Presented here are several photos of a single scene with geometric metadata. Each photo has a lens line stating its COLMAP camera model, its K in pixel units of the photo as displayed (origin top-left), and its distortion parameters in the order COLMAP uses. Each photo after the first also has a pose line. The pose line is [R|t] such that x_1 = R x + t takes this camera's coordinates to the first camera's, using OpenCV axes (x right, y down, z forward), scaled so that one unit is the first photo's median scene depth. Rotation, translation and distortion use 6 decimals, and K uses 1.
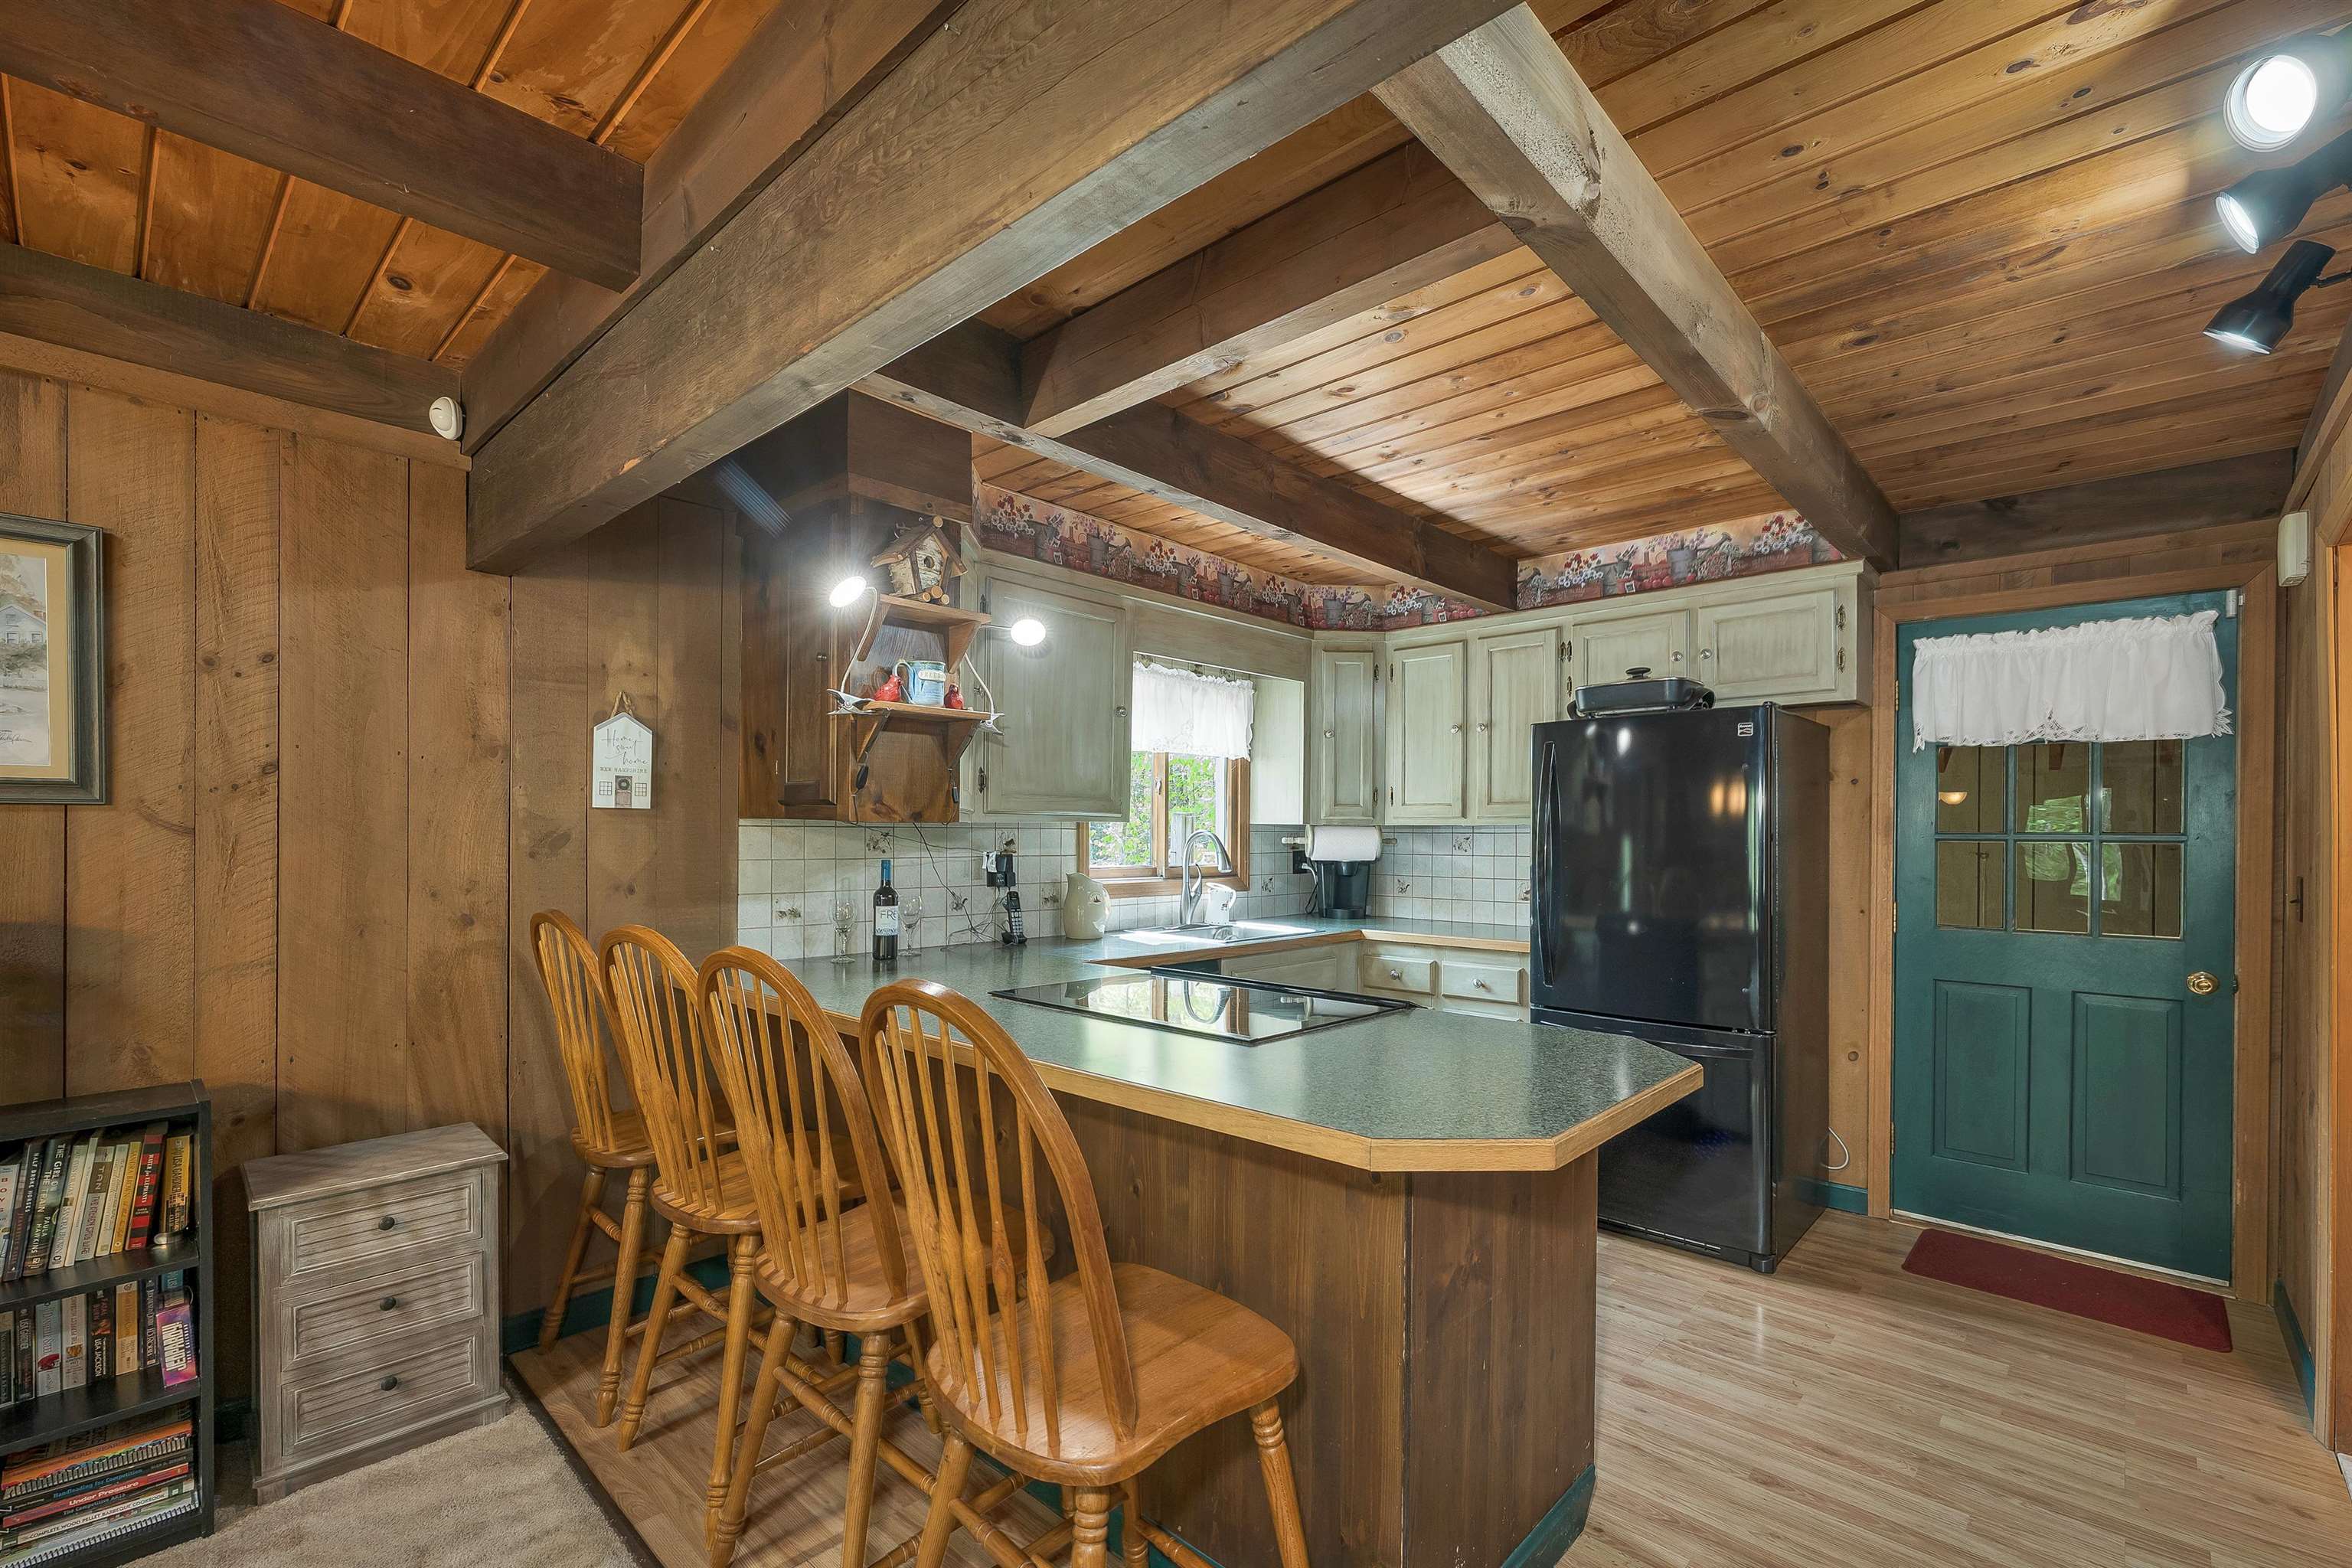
lens RADIAL K [[1021.3, 0, 1183.7], [0, 1021.3, 831.6], [0, 0, 1]] dist [0.002999, -0.000366]
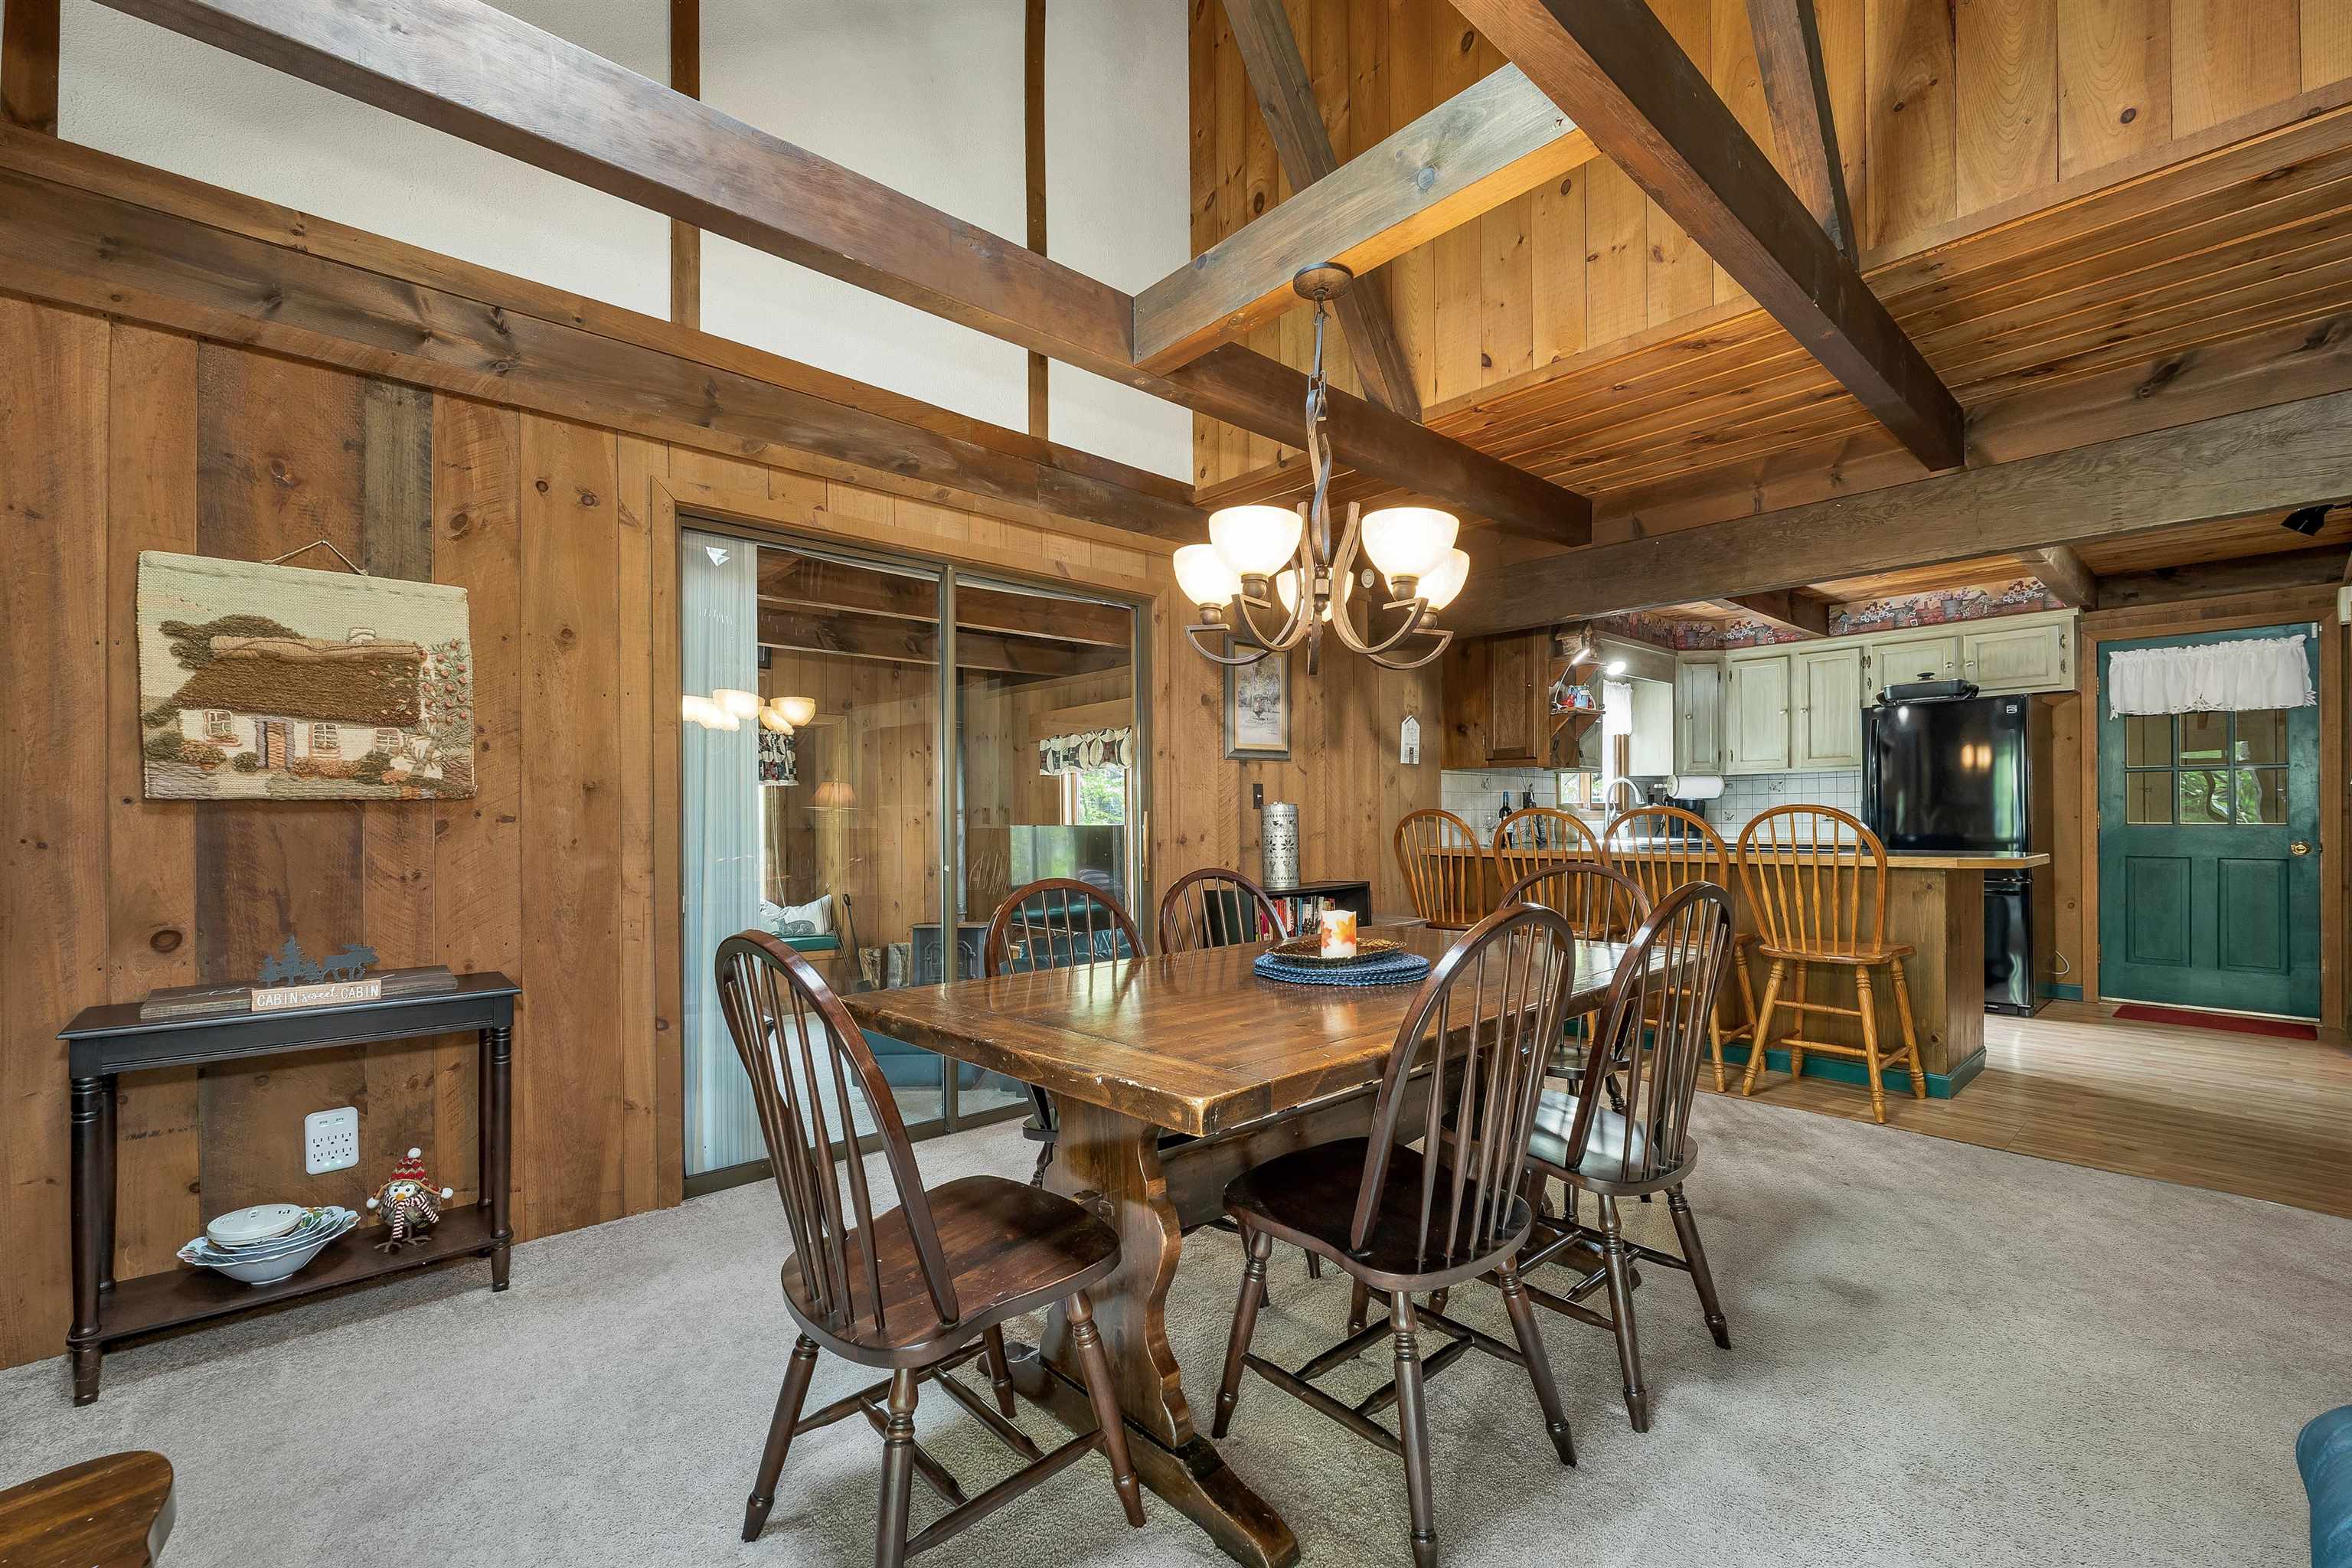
lens RADIAL K [[981.7, 0, 1178.1], [0, 981.7, 810.0], [0, 0, 1]] dist [0.002848, 0.000515]
pose [[0.995557, -0.015483, -0.092874, -0.635420], [0.015312, 0.999880, -0.002546, 0.048740], [0.092902, 0.001113, 0.995675, -0.719377]]
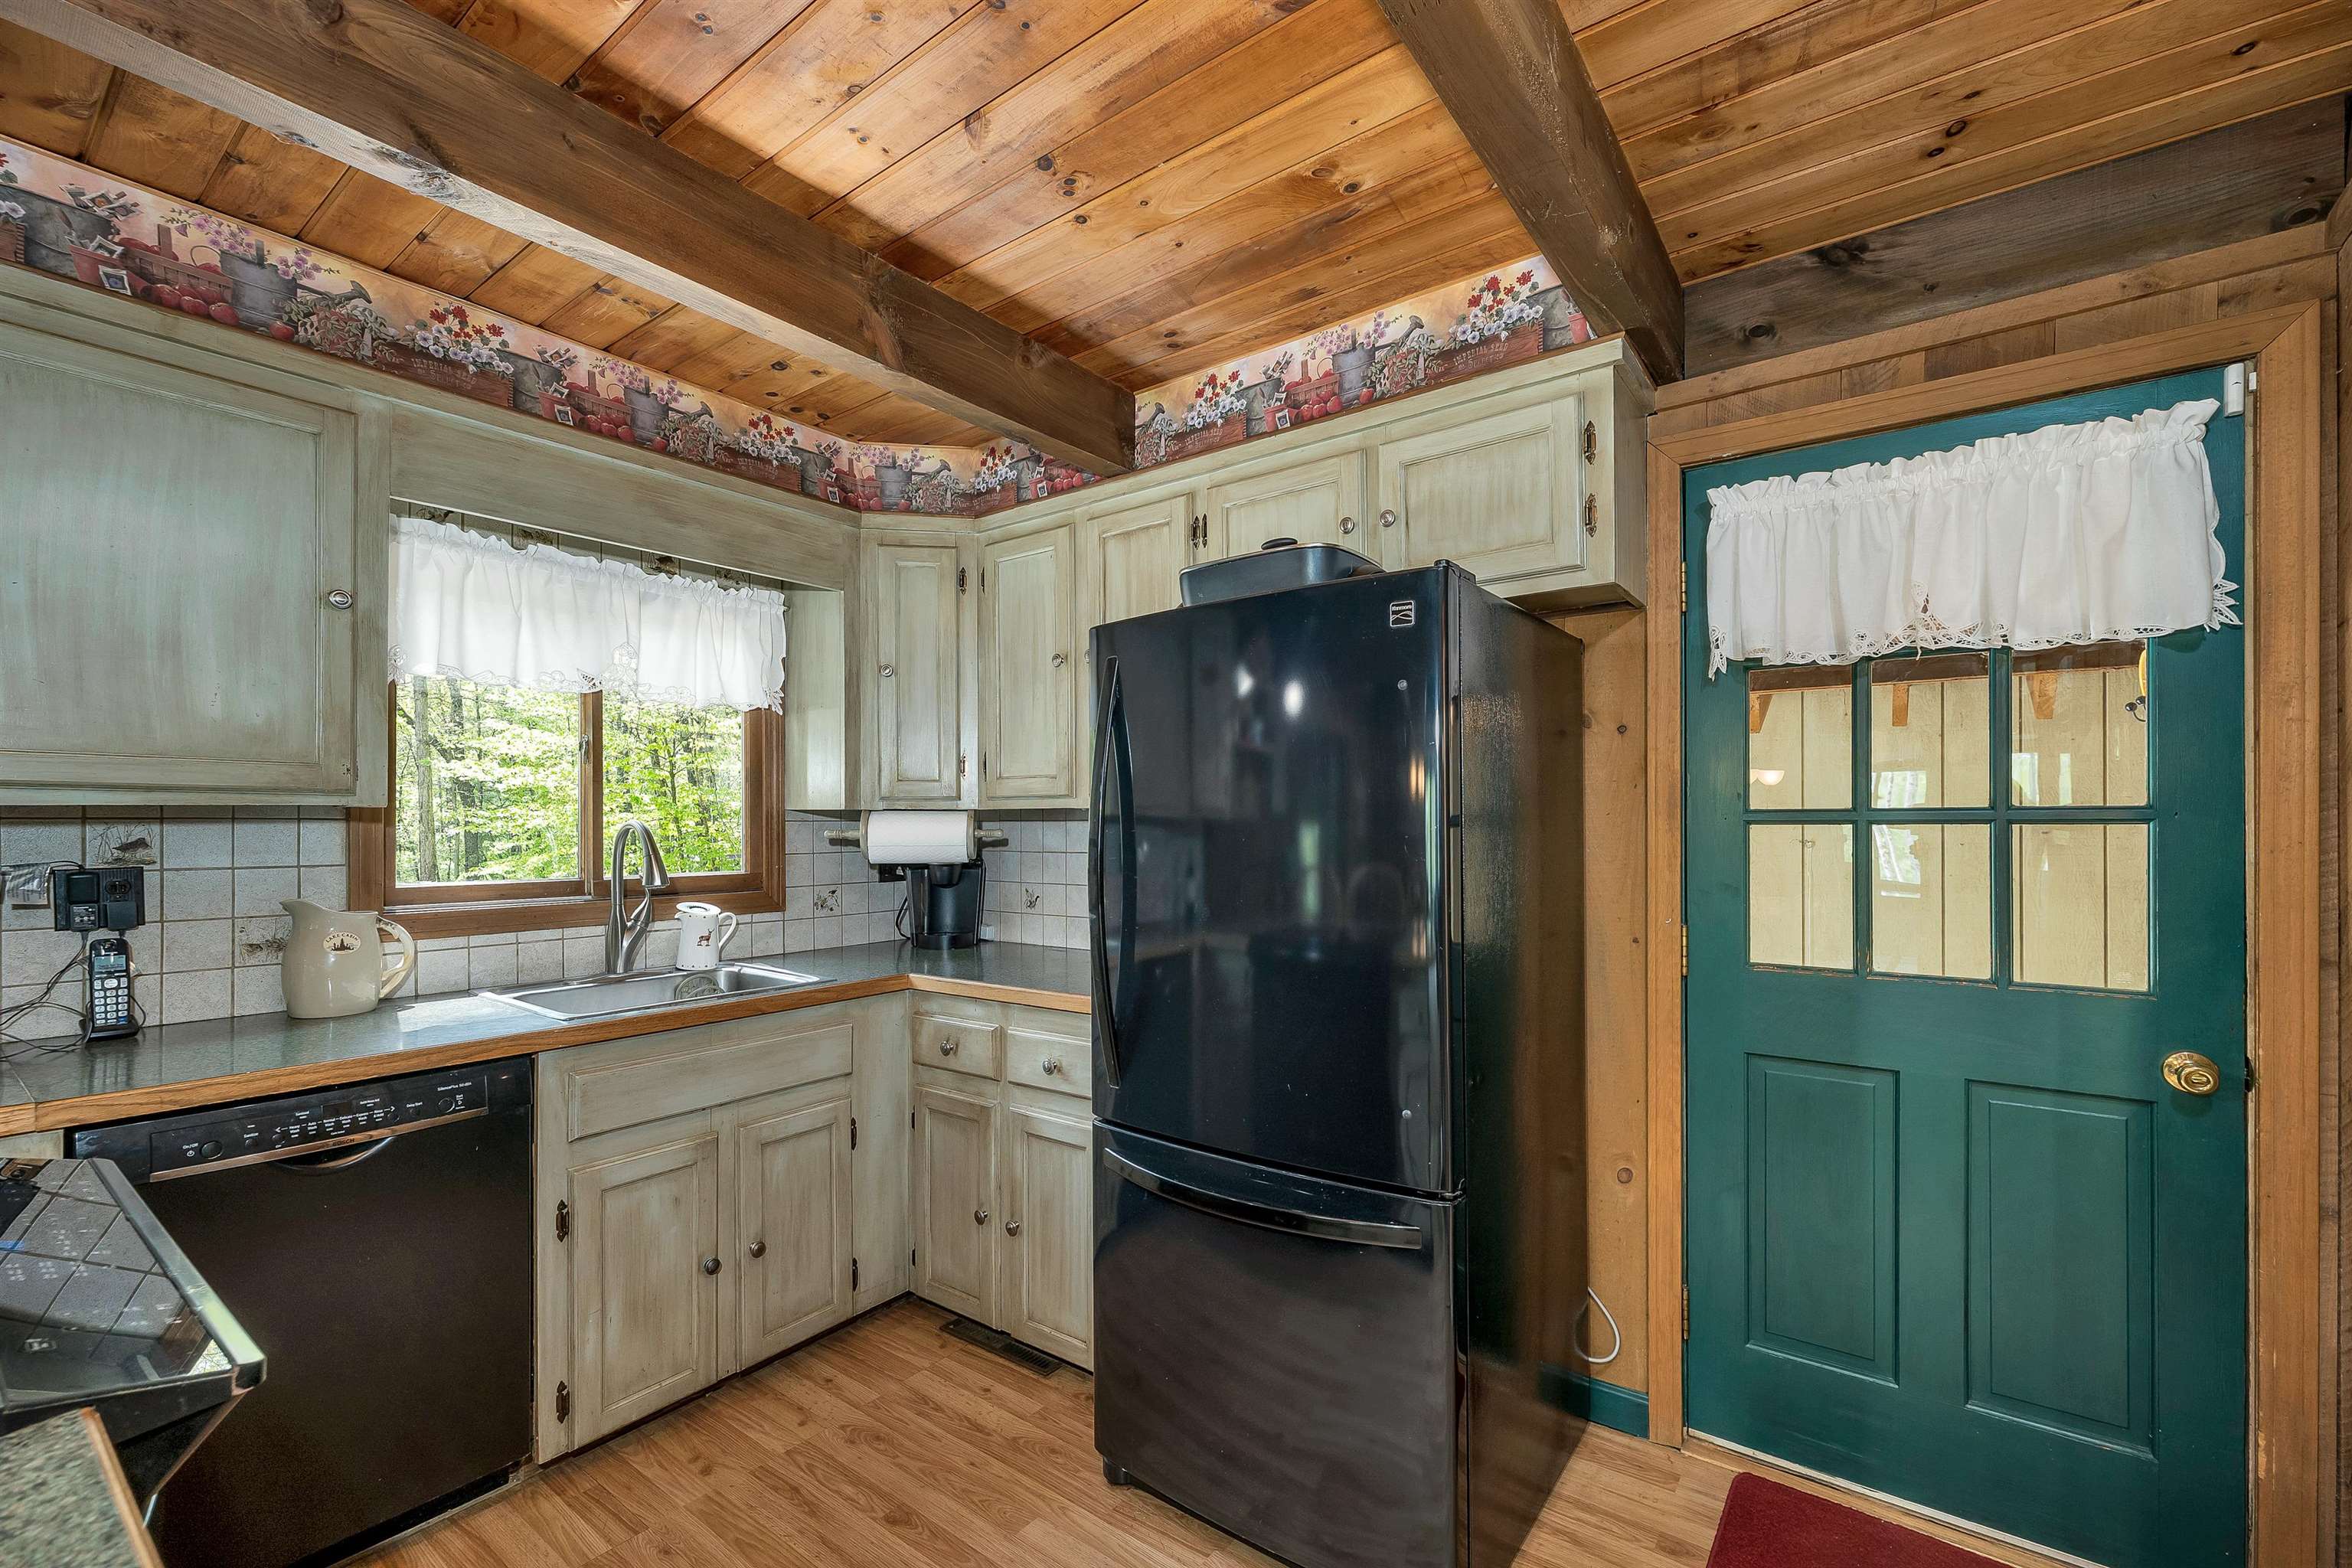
lens RADIAL K [[991.2, 0, 1175.5], [0, 991.2, 820.0], [0, 0, 1]] dist [0.002934, 0.000534]
pose [[0.993986, -0.011715, 0.108881, 0.328573], [0.011772, 0.999931, 0.000117, 0.003276], [-0.108875, 0.001166, 0.994055, 0.442656]]
